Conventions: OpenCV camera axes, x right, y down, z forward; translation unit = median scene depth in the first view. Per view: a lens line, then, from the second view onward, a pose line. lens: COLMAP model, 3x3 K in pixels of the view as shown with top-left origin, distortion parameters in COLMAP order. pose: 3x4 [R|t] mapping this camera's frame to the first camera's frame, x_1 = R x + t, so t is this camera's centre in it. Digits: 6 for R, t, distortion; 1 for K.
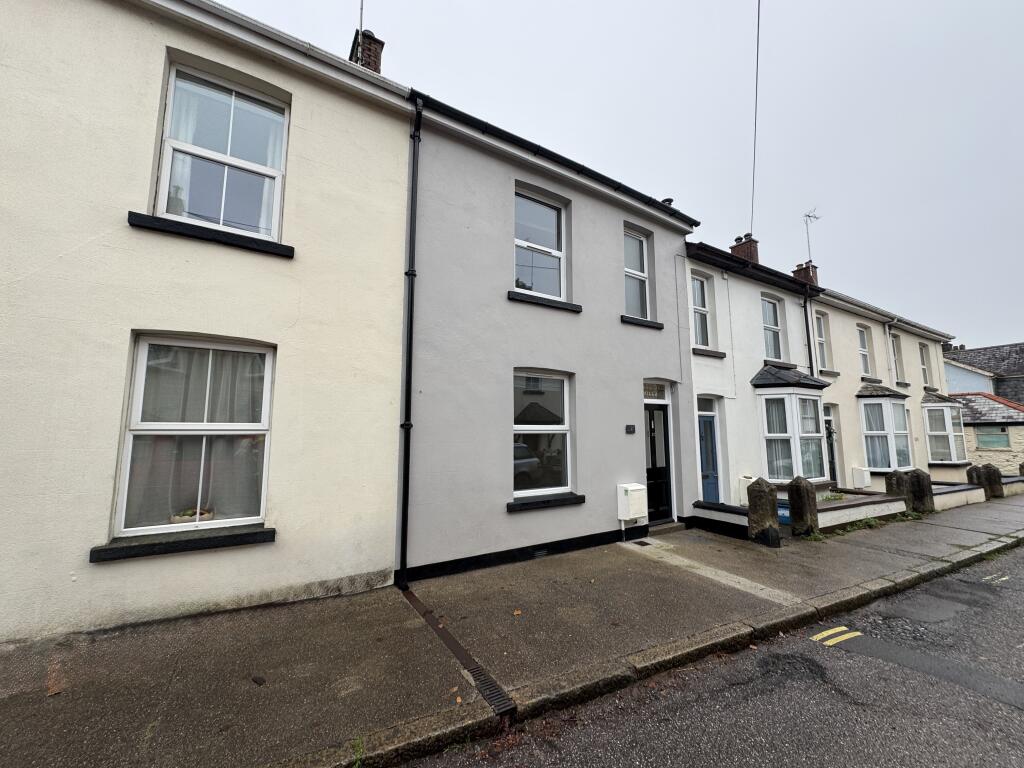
lens RADIAL K [[406.4, 0, 511.5], [0, 406.4, 382.0], [0, 0, 1]] dist [-0.002571, -0.001486]
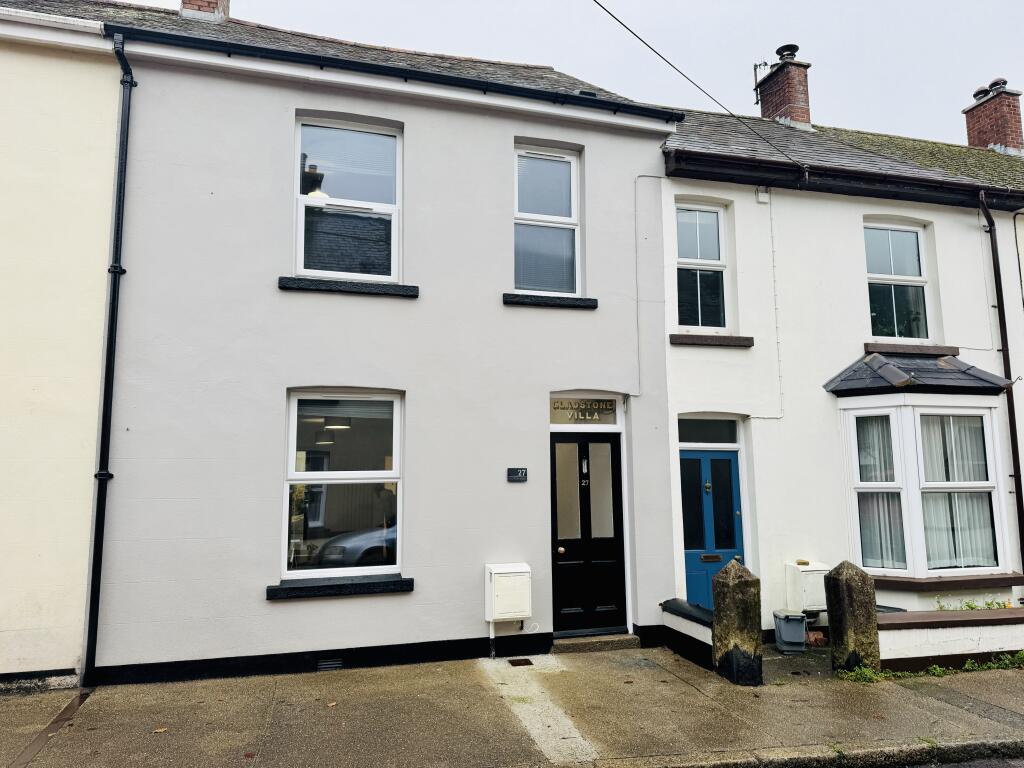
lens RADIAL K [[716.4, 0, 511.0], [0, 716.4, 378.9], [0, 0, 1]] dist [0.030836, -0.030836]
pose [[0.962696, -0.041205, -0.267430, 0.540647], [0.038433, 0.999140, -0.015591, -0.013284], [0.267842, 0.004731, 0.963451, -0.049648]]
